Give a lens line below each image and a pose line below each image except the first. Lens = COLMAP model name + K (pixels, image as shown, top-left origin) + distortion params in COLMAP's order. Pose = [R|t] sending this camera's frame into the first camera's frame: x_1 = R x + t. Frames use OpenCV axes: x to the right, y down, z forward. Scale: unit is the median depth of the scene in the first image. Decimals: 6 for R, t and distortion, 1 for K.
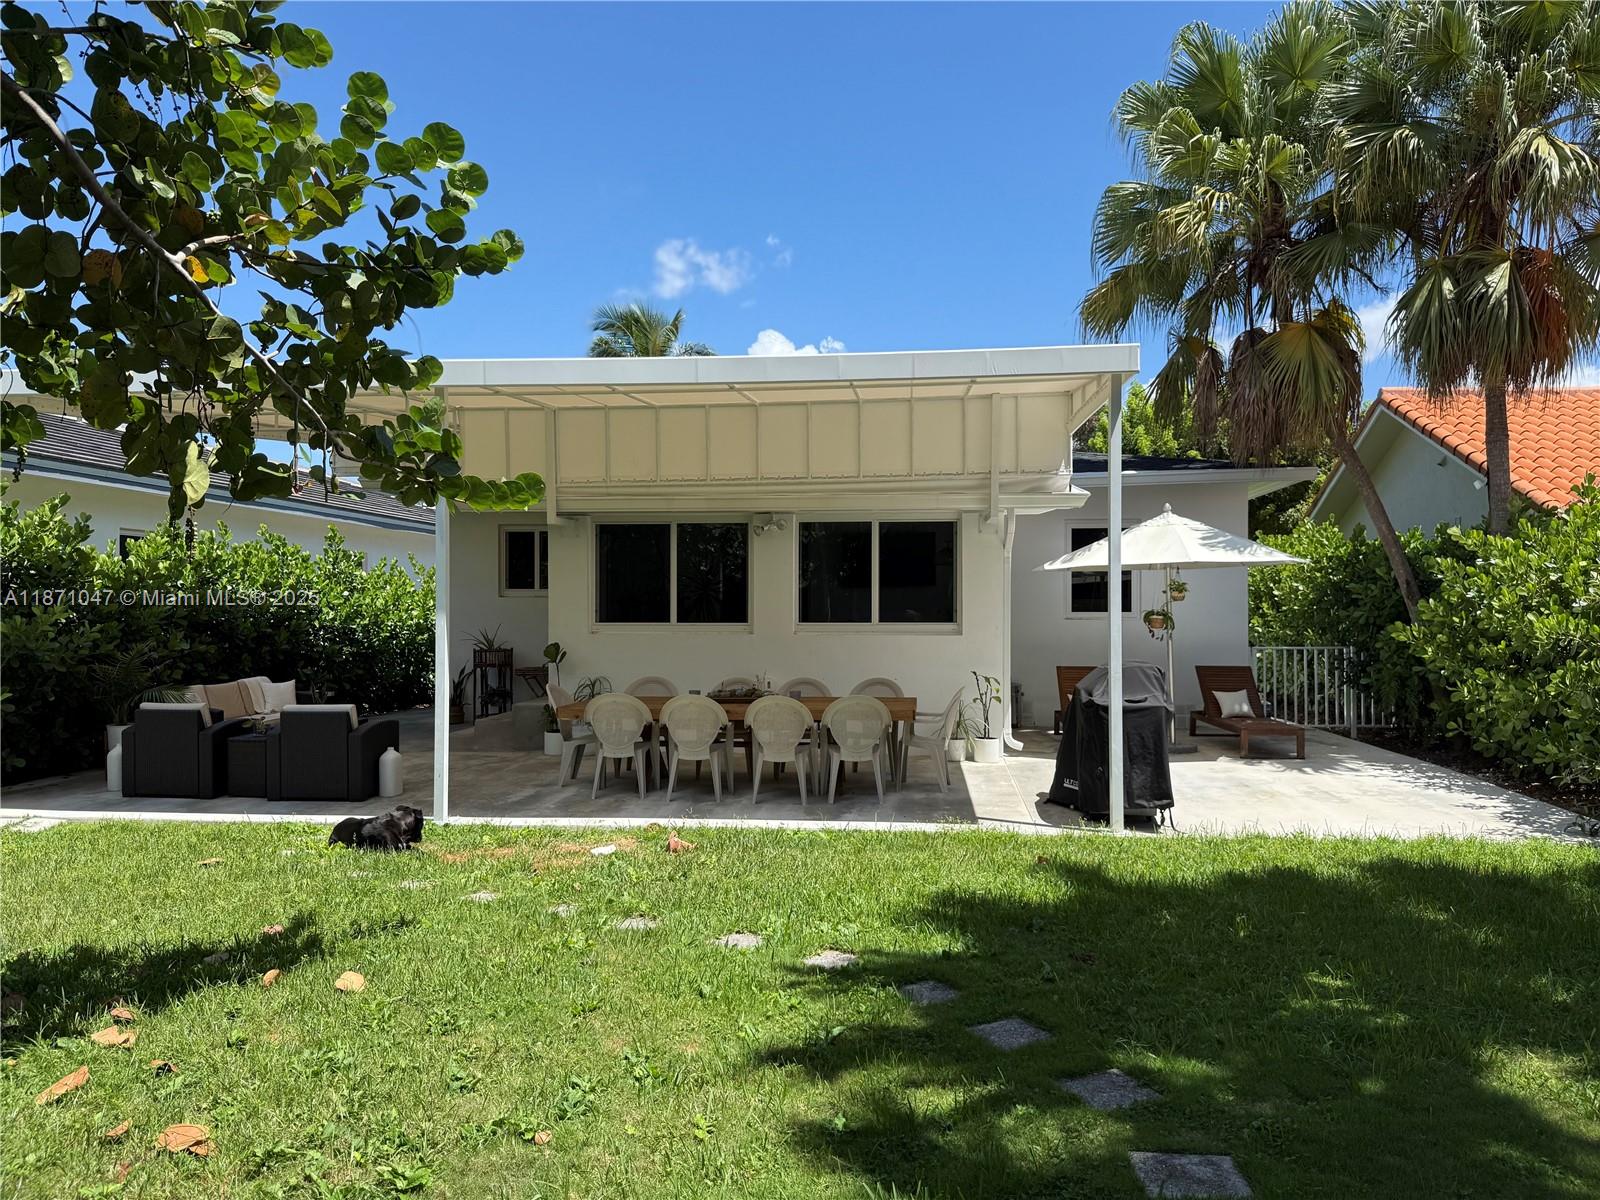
lens RADIAL K [[1111.6, 0, 800.0], [0, 1111.6, 600.0], [0, 0, 1]] dist [-0.108130, -0.000402]
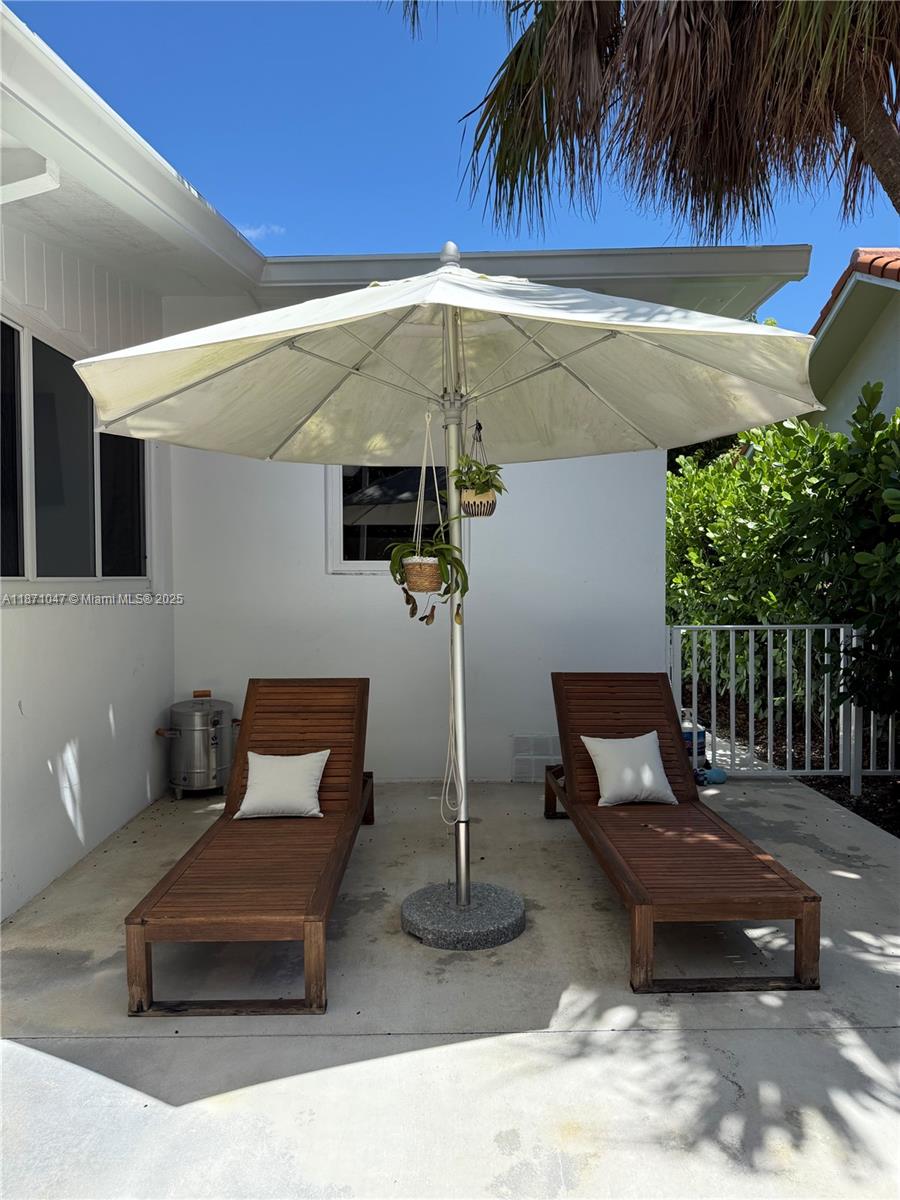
lens RADIAL K [[833.7, 0, 450.0], [0, 833.7, 600.0], [0, 0, 1]] dist [-0.108130, -0.000402]
pose [[0.992171, -0.000579, 0.124889, 0.234913], [-0.003594, 0.999443, 0.033185, 0.016231], [-0.124838, -0.033374, 0.991616, 0.560834]]
